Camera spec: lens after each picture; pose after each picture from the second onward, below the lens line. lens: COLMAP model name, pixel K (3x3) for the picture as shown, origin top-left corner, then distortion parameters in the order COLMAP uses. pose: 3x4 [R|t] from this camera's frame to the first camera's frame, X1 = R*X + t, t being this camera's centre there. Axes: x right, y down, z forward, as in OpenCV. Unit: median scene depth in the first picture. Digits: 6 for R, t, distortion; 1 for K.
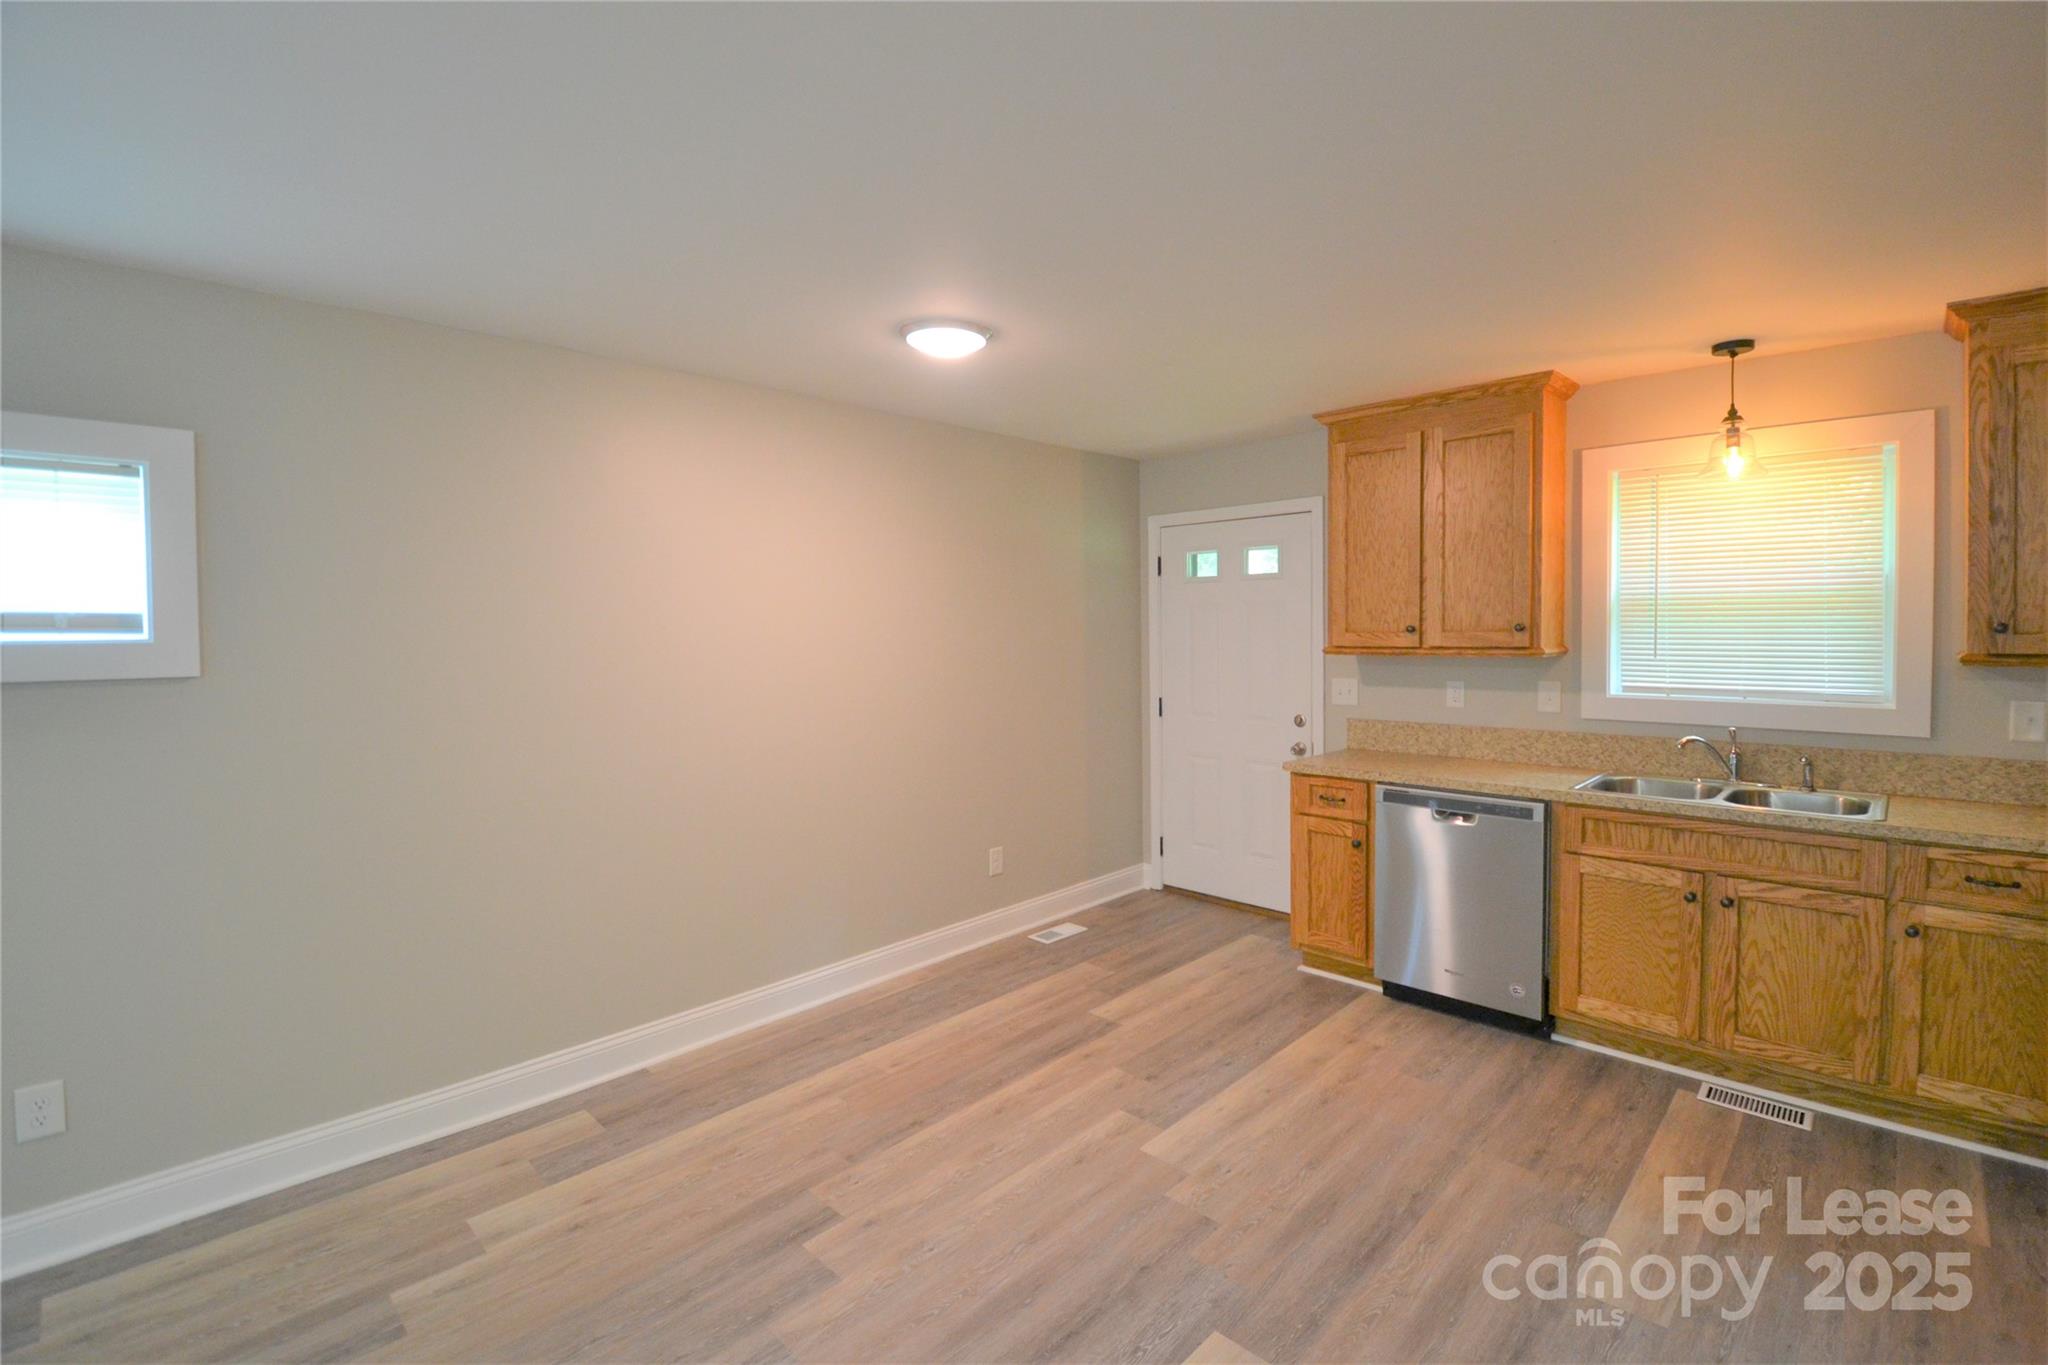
lens RADIAL K [[910.9, 0, 1032.0], [0, 910.9, 660.5], [0, 0, 1]] dist [0.015571, -0.021335]
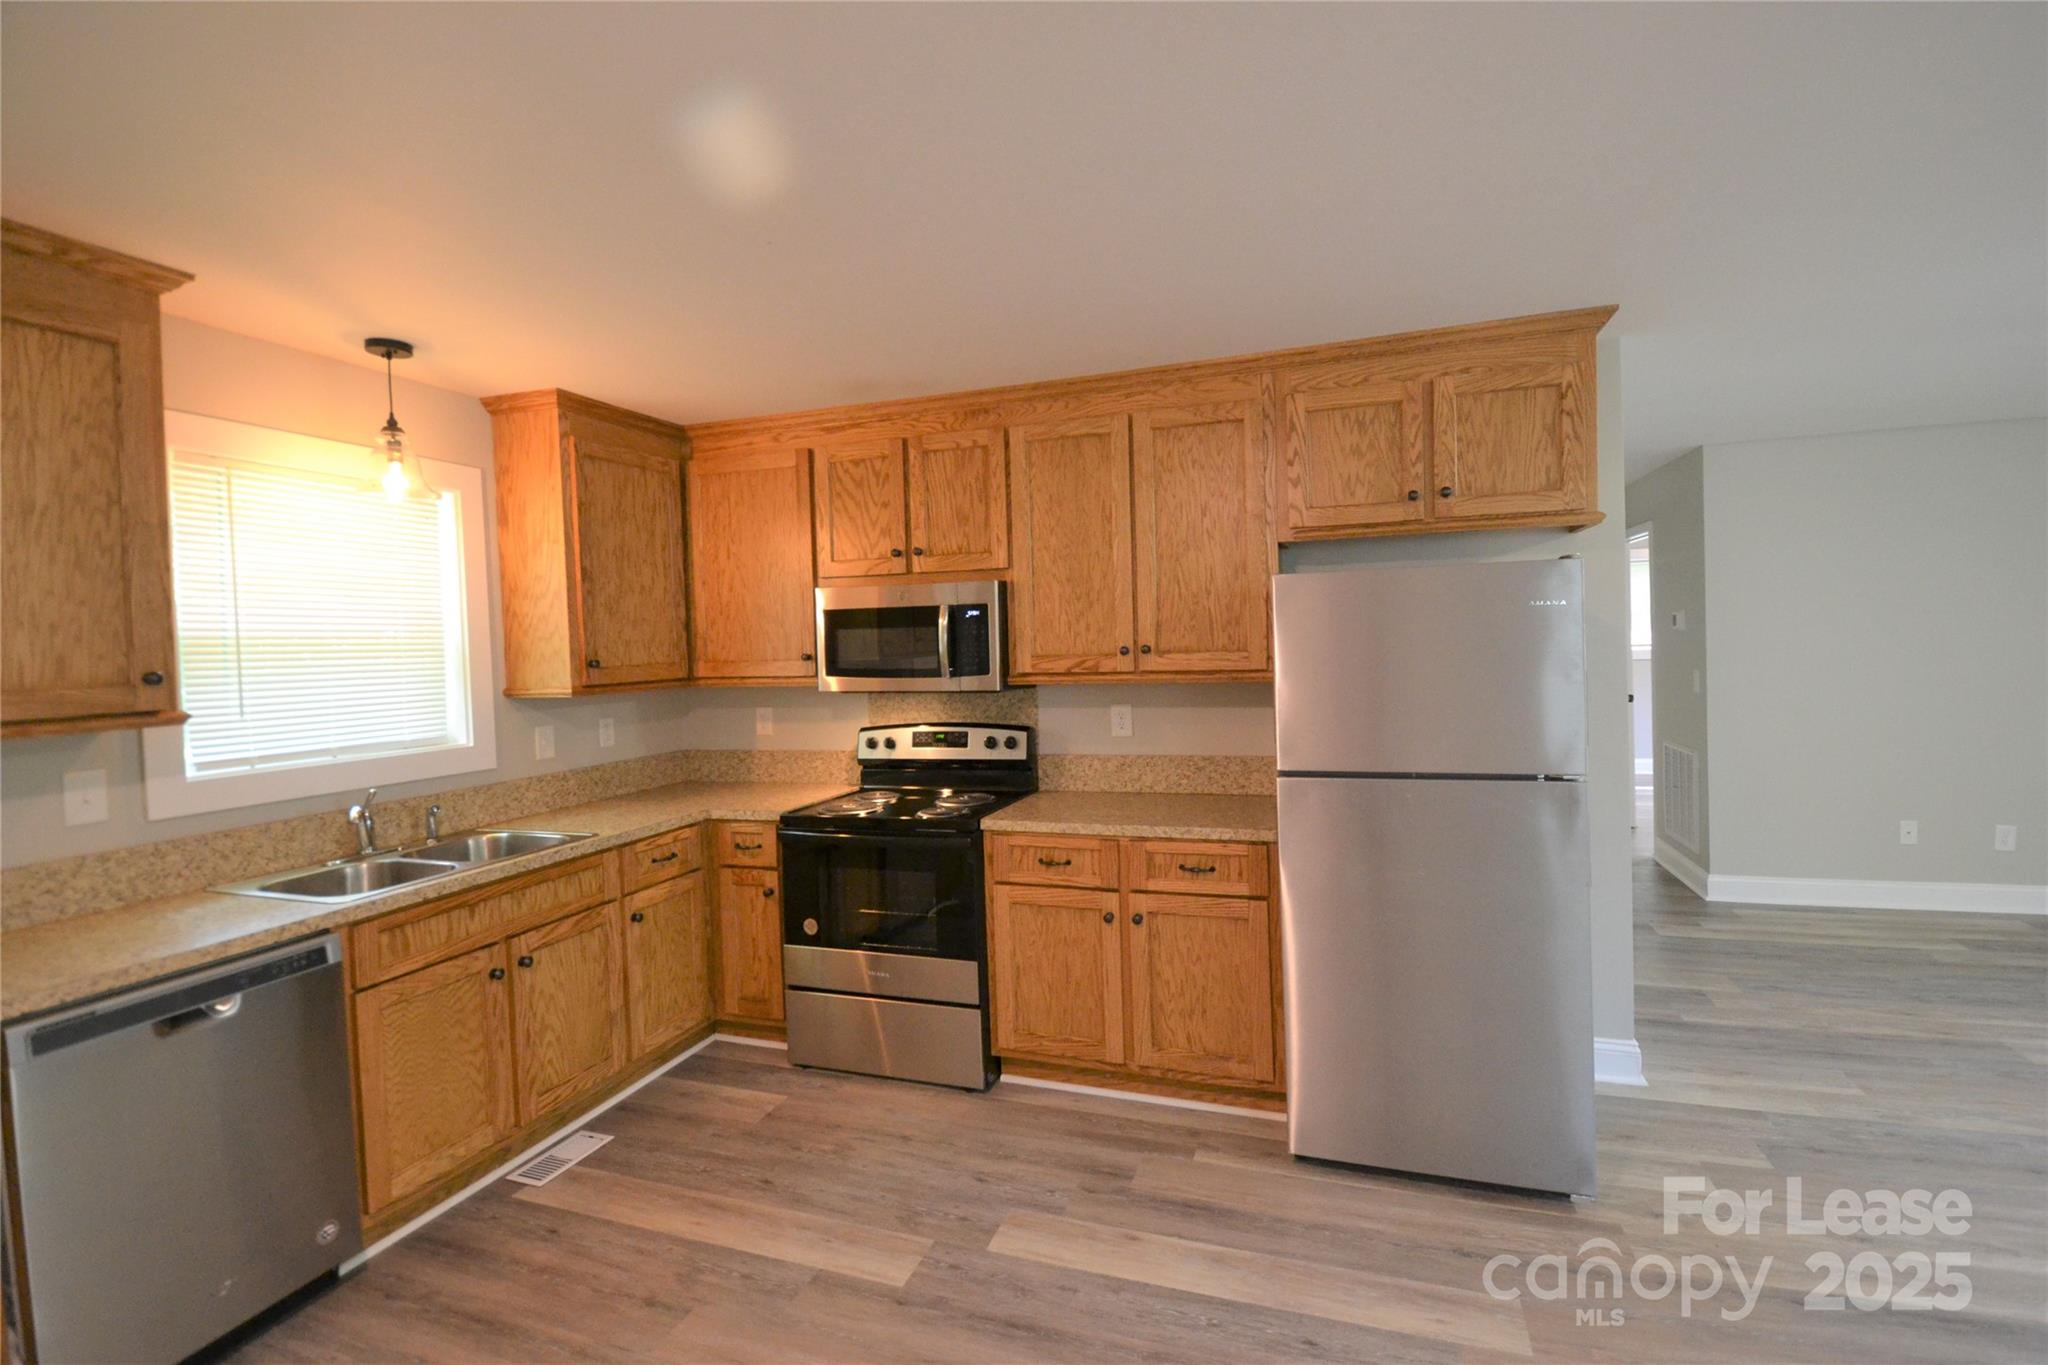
lens RADIAL K [[910.9, 0, 1034.5], [0, 910.9, 662.3], [0, 0, 1]] dist [0.015571, -0.021335]
pose [[-0.421121, 0.006214, 0.906983, -0.274263], [0.071012, 0.997133, 0.026140, -0.023604], [-0.904220, 0.075415, -0.420355, 0.821234]]
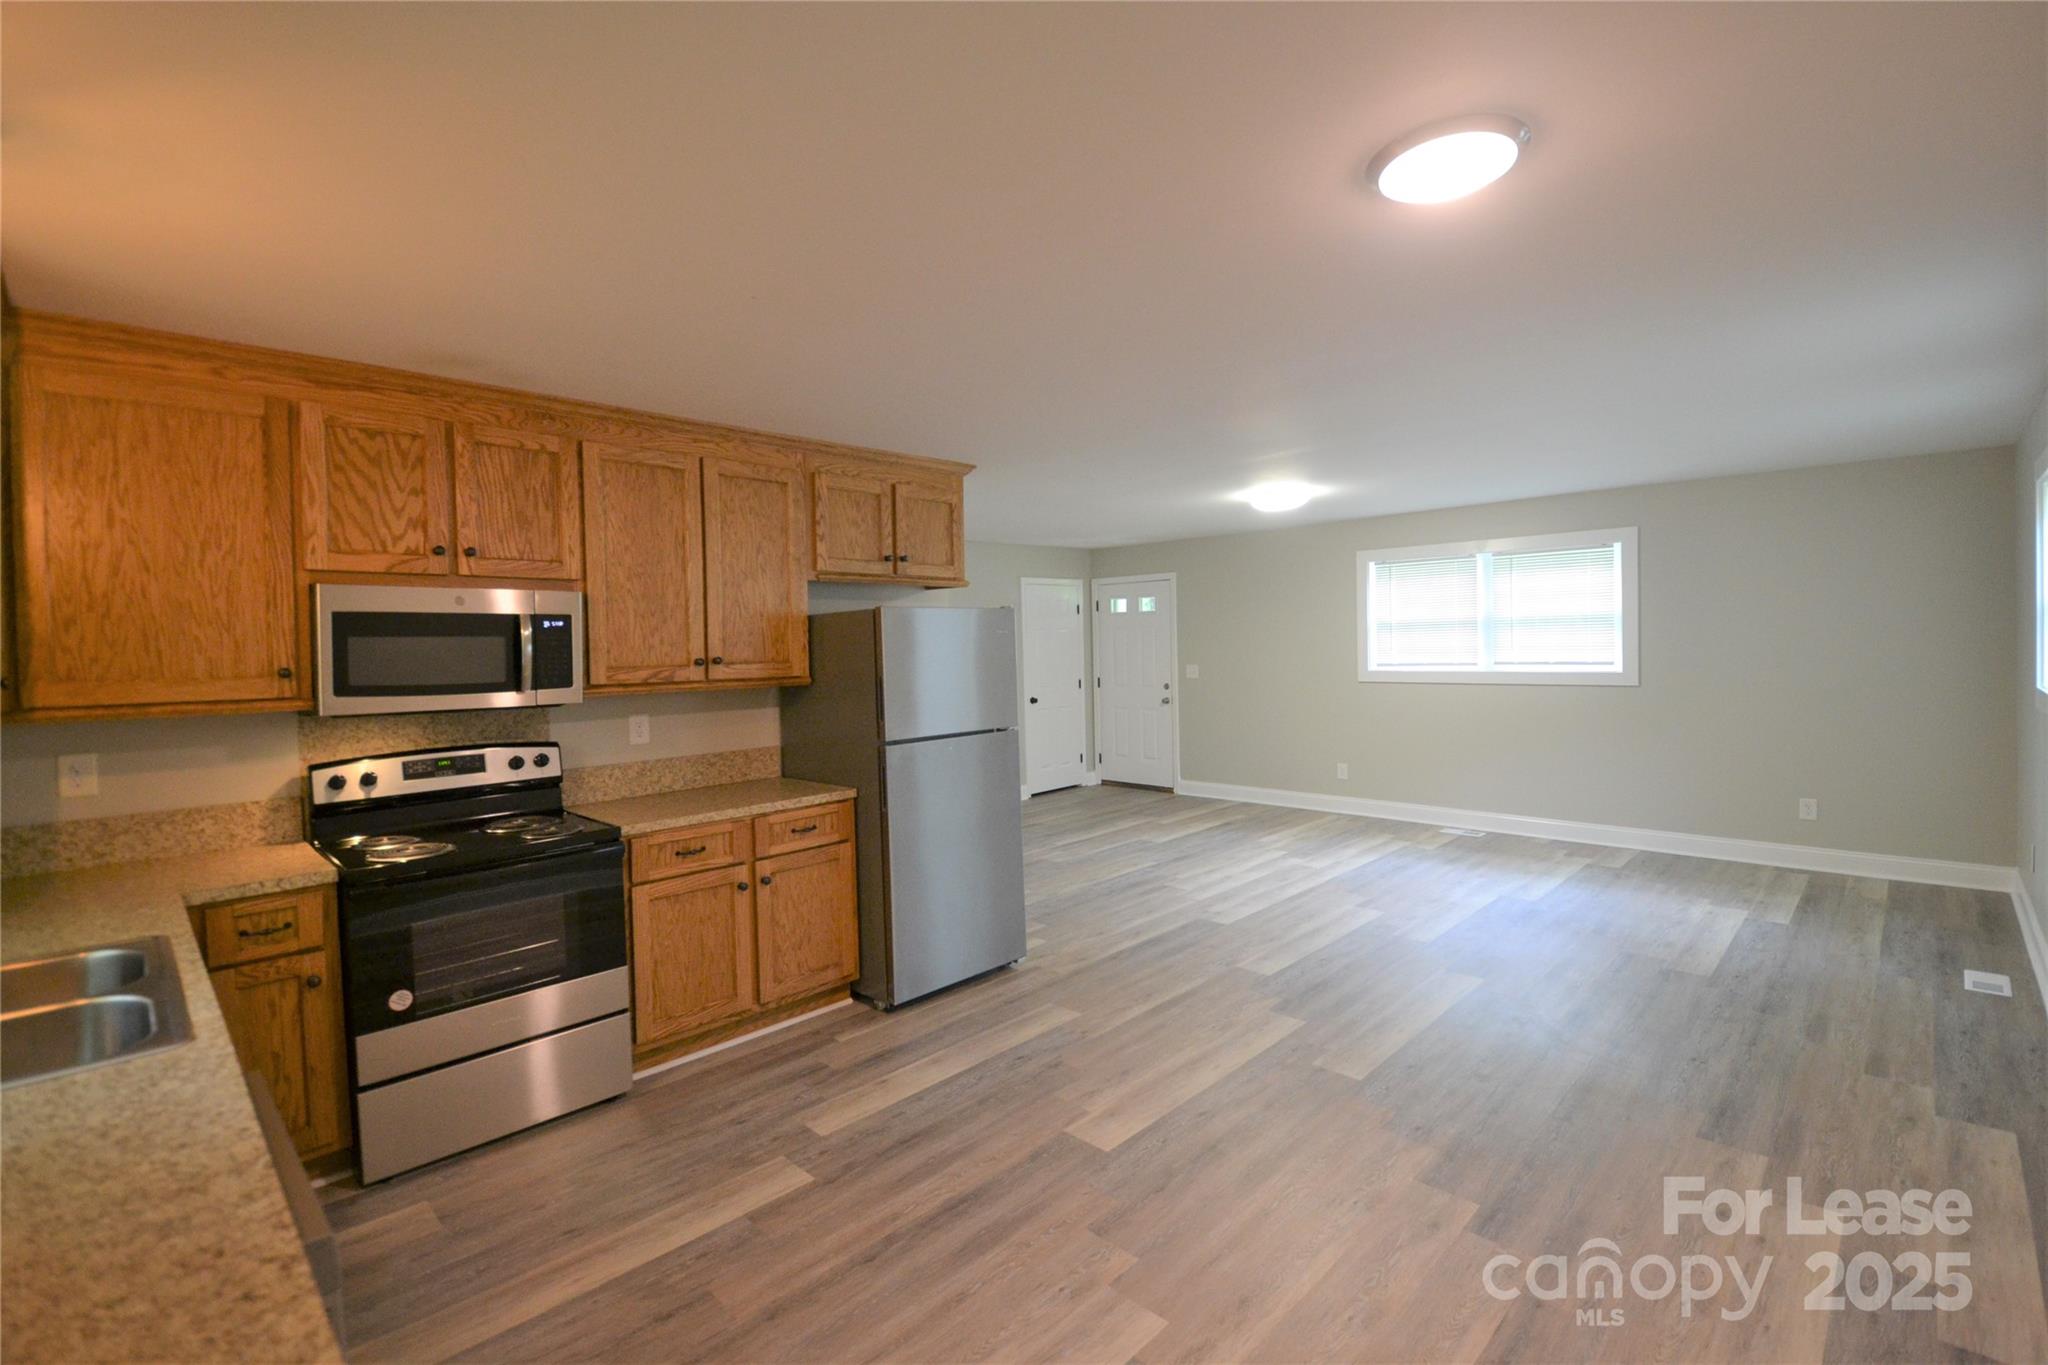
lens RADIAL K [[910.9, 0, 1031.8], [0, 910.9, 663.5], [0, 0, 1]] dist [0.015571, -0.021335]
pose [[-0.999292, 0.037283, 0.004978, 0.175669], [0.037512, 0.997550, 0.059056, -0.053808], [-0.002764, 0.059201, -0.998242, 1.461025]]
